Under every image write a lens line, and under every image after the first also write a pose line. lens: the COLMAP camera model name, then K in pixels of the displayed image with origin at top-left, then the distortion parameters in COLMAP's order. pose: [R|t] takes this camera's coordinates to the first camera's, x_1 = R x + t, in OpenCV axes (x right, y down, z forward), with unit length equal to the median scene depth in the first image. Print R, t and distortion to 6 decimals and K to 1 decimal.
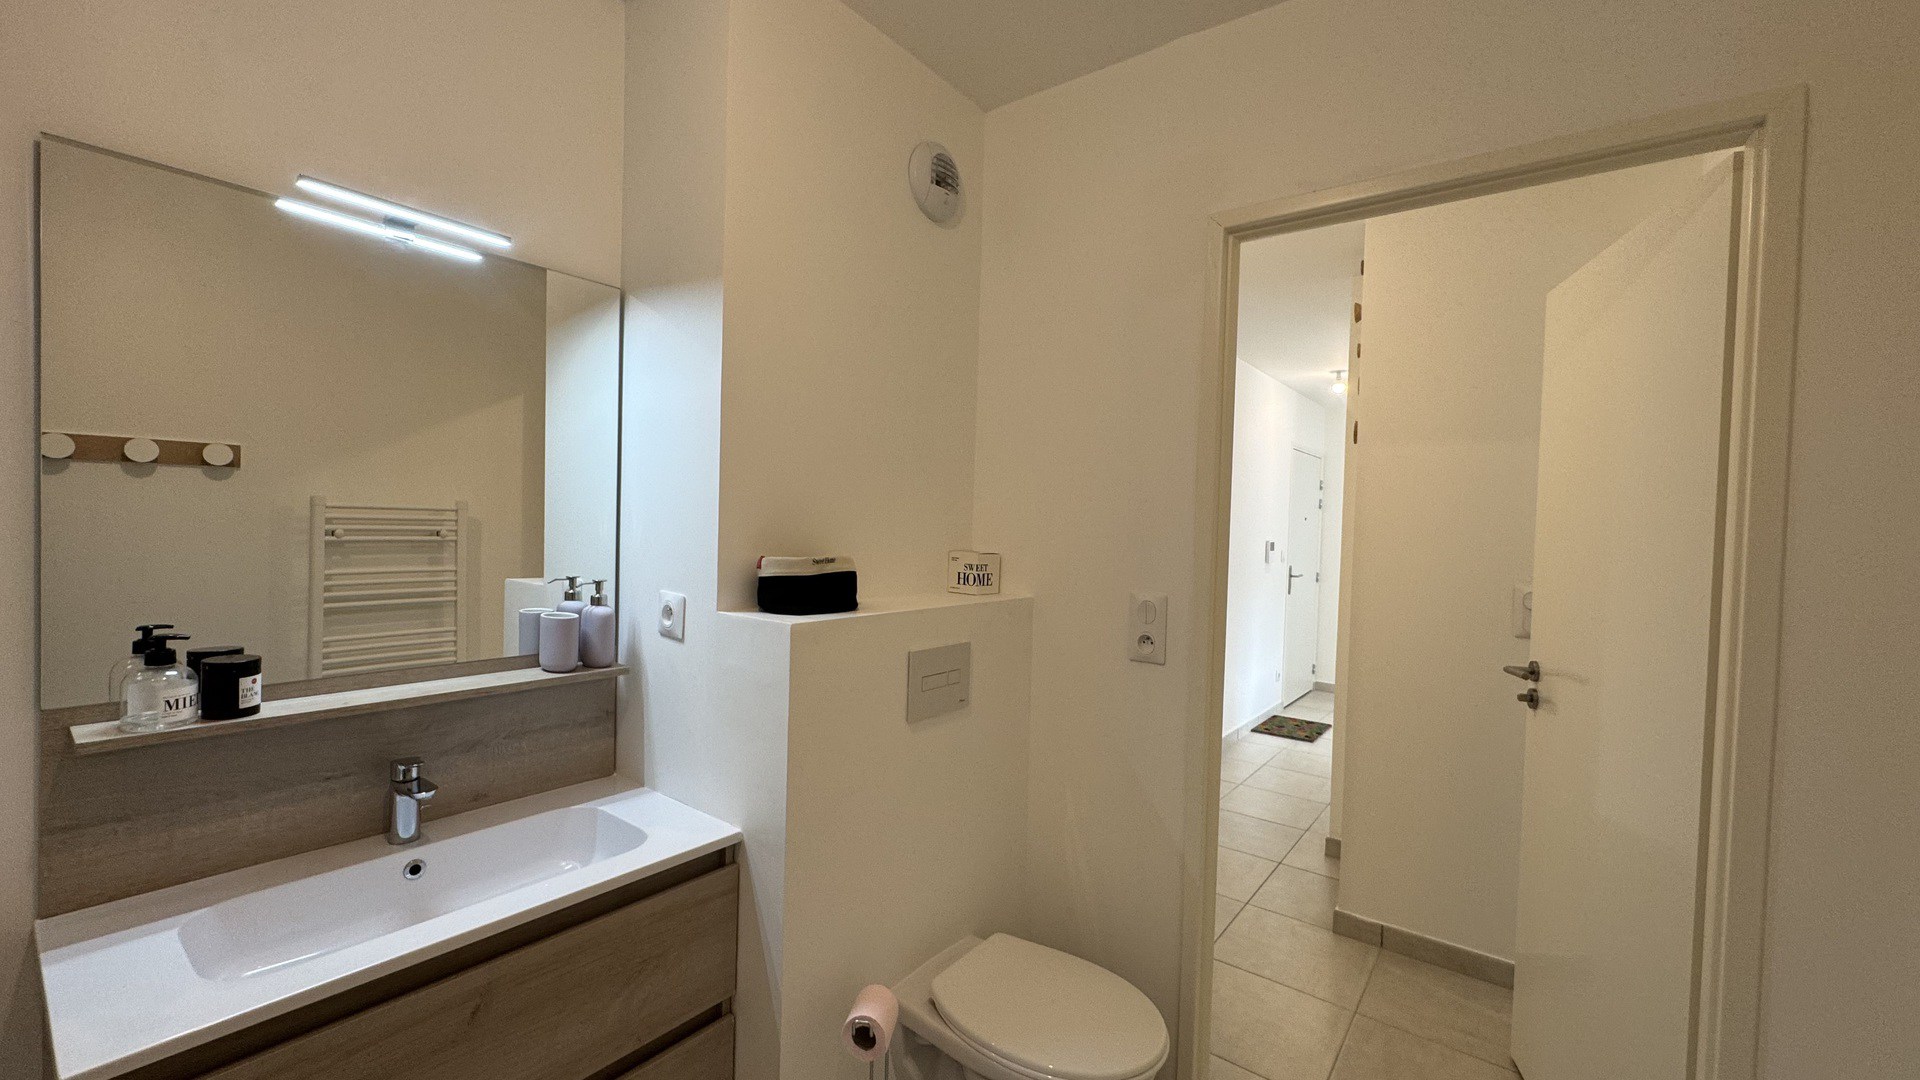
lens RADIAL K [[769.6, 0, 957.9], [0, 769.6, 541.1], [0, 0, 1]] dist [-0.000086, -0.000233]
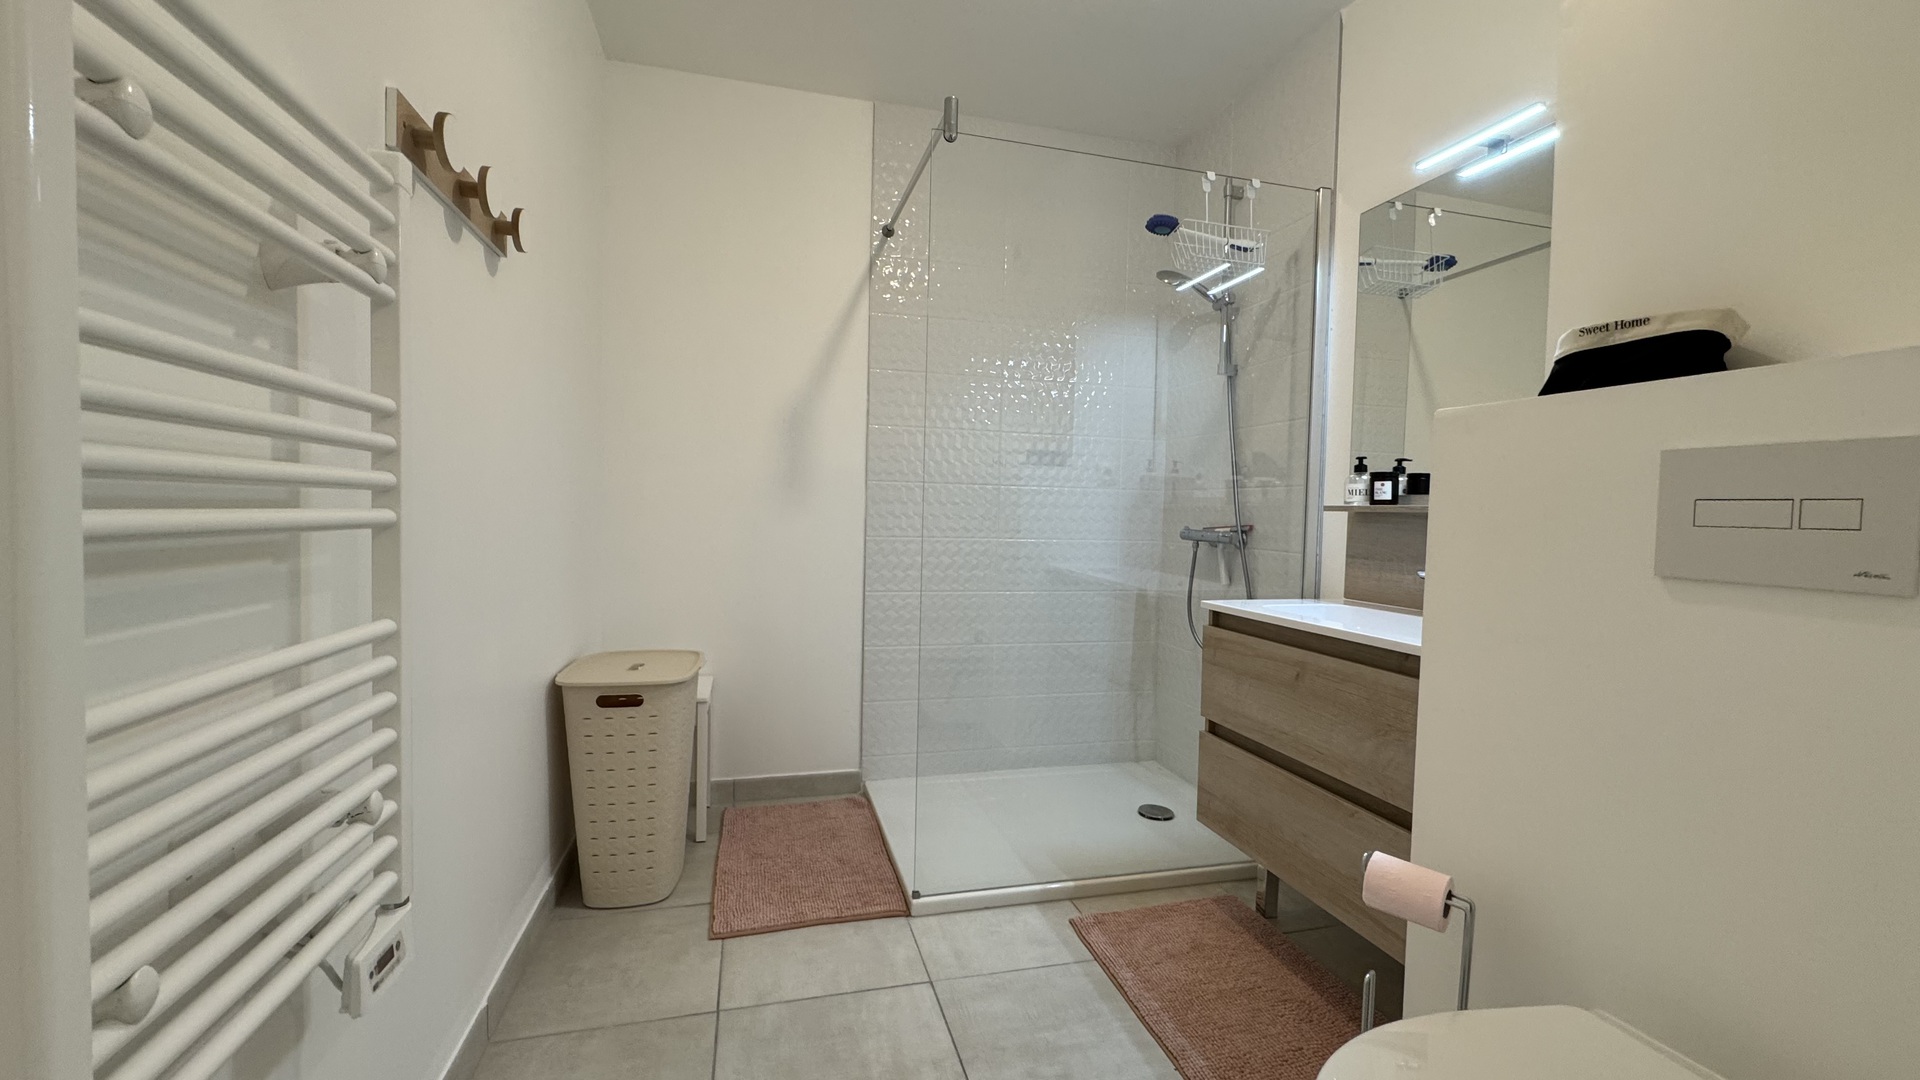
lens RADIAL K [[769.6, 0, 957.9], [0, 769.6, 541.1], [0, 0, 1]] dist [-0.000086, -0.000233]
pose [[-0.610236, -0.015547, -0.792067, 0.834673], [-0.062274, 0.997655, 0.028395, 0.269815], [0.789769, 0.066653, -0.609773, 1.116231]]
